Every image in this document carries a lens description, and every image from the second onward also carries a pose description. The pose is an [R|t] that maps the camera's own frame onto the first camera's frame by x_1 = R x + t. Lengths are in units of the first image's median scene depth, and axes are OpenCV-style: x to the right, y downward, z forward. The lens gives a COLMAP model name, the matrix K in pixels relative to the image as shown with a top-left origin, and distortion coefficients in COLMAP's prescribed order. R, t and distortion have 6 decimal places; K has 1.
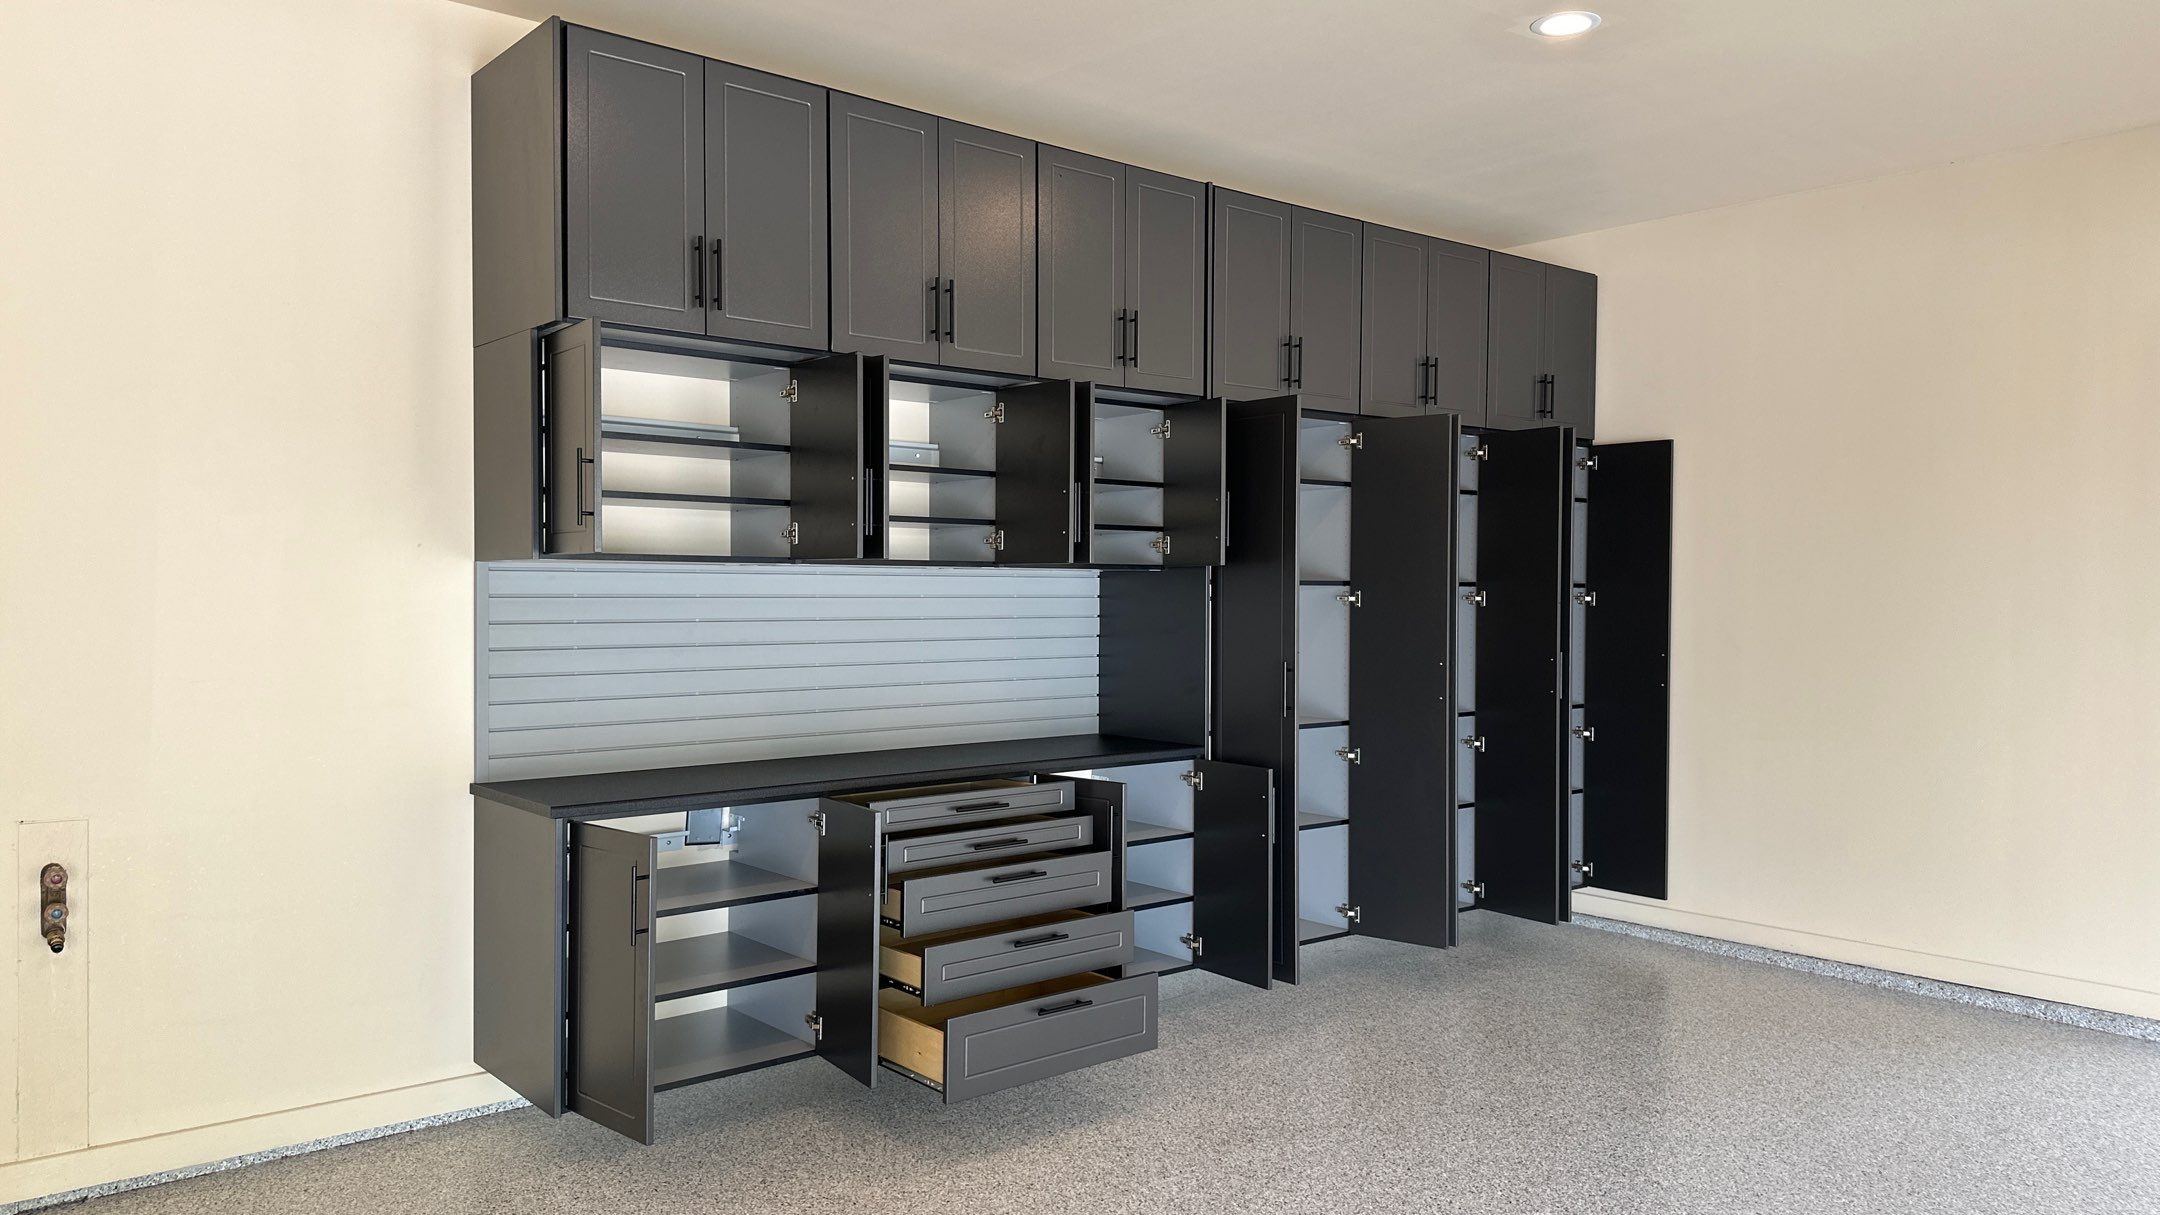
lens RADIAL K [[1541.8, 0, 1093.9], [0, 1541.8, 617.7], [0, 0, 1]] dist [0.033536, -0.045944]
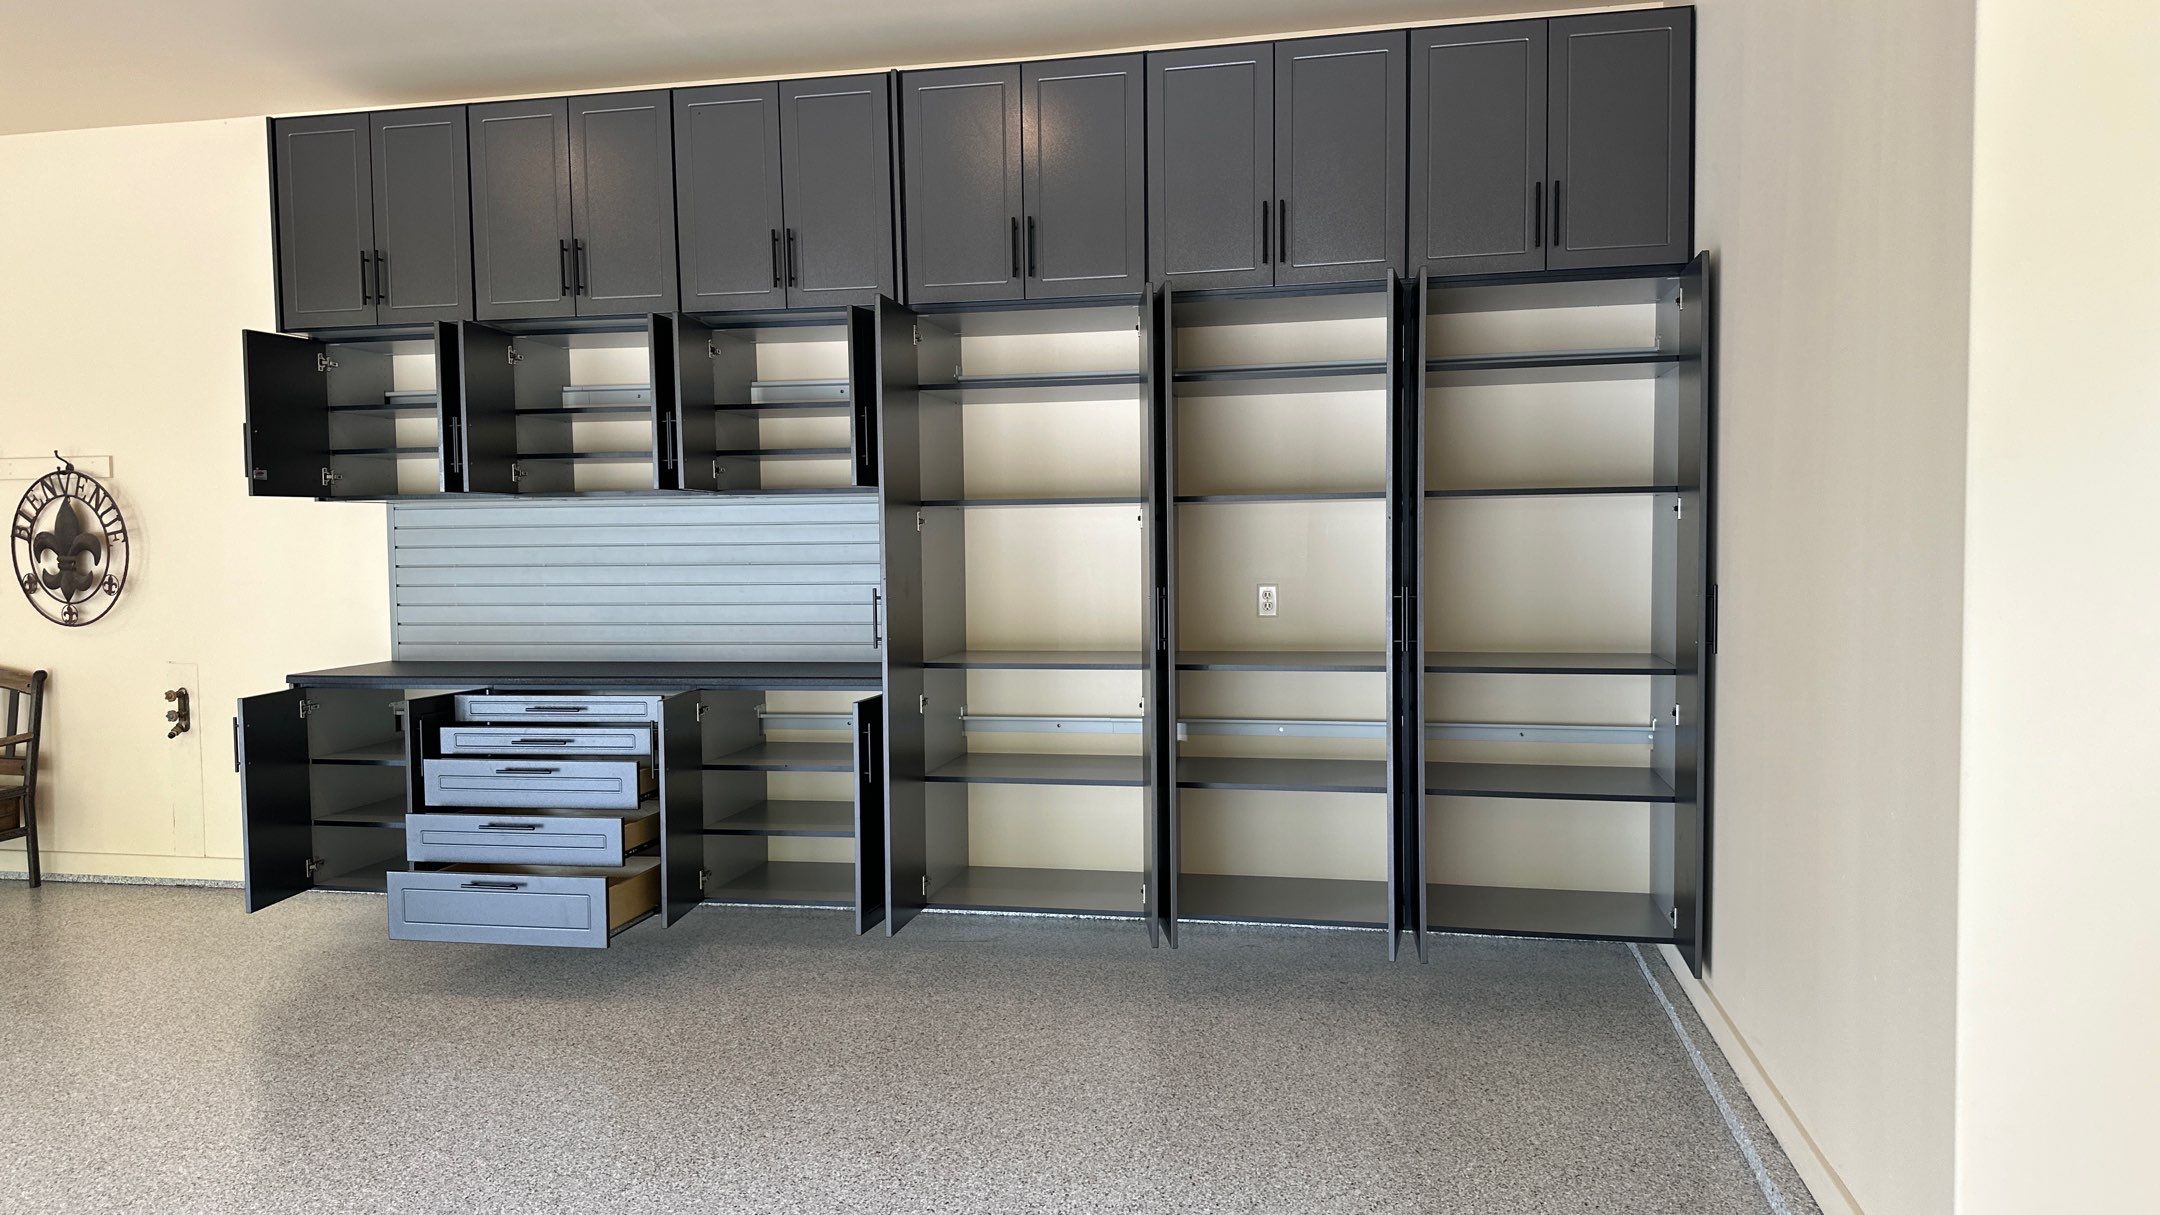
lens RADIAL K [[1580.2, 0, 1047.0], [0, 1580.2, 644.5], [0, 0, 1]] dist [-0.000002, -0.077768]
pose [[0.609837, 0.050592, -0.790911, 1.114035], [0.001337, 0.997893, 0.064864, -0.000520], [0.792526, -0.040614, 0.608484, 0.610159]]
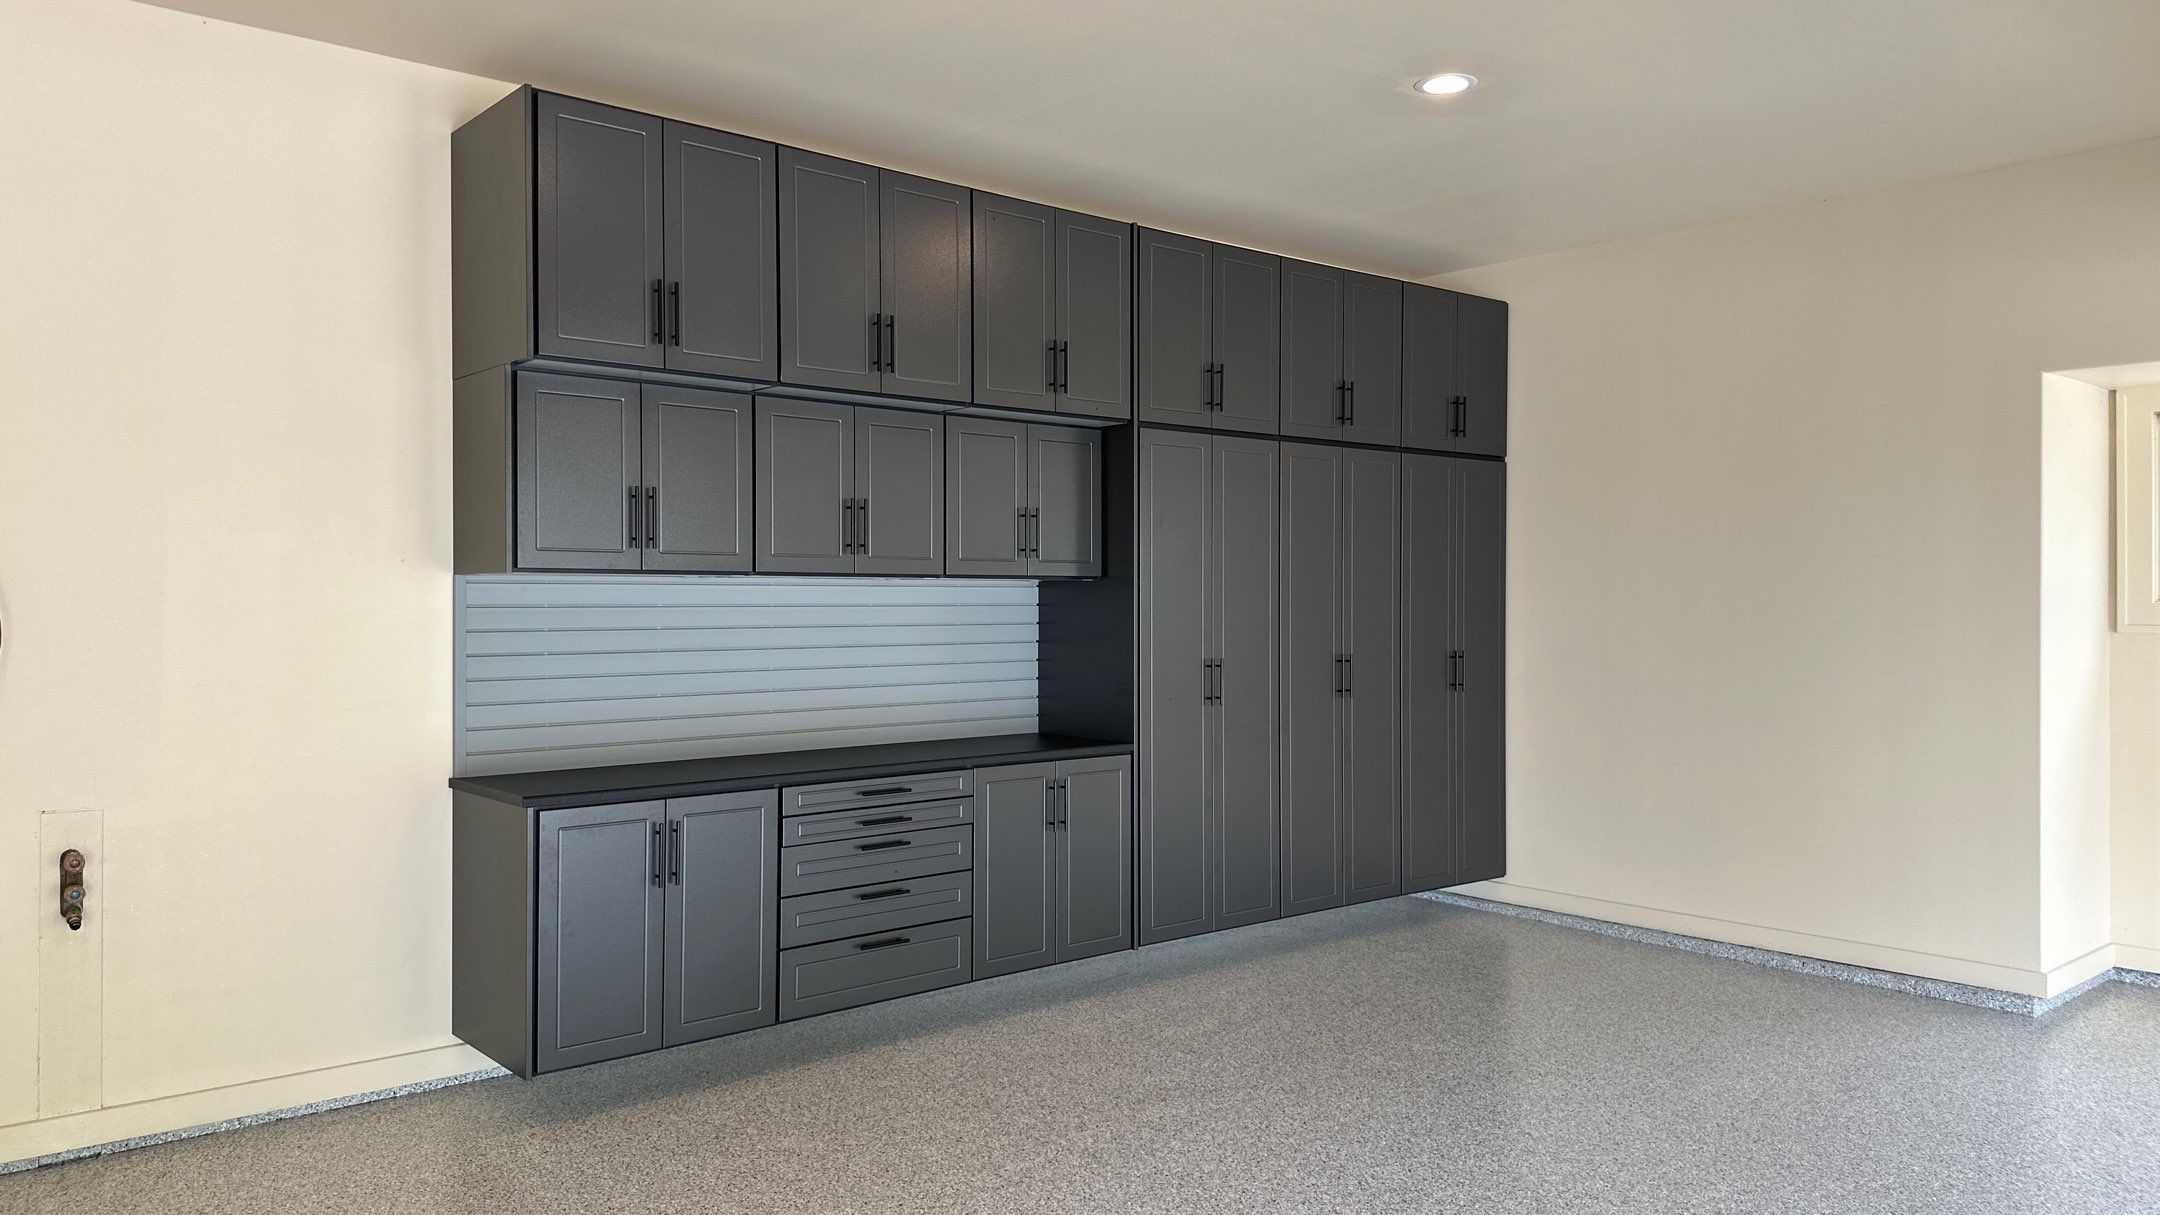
lens RADIAL K [[1527.3, 0, 1080.0], [0, 1527.3, 607.5], [0, 0, 1]] dist [0.048393, -0.072620]
pose [[0.999971, -0.004047, 0.006442, 0.035527], [0.004132, 0.999903, -0.013267, 0.003254], [-0.006387, 0.013293, 0.999891, -0.088741]]
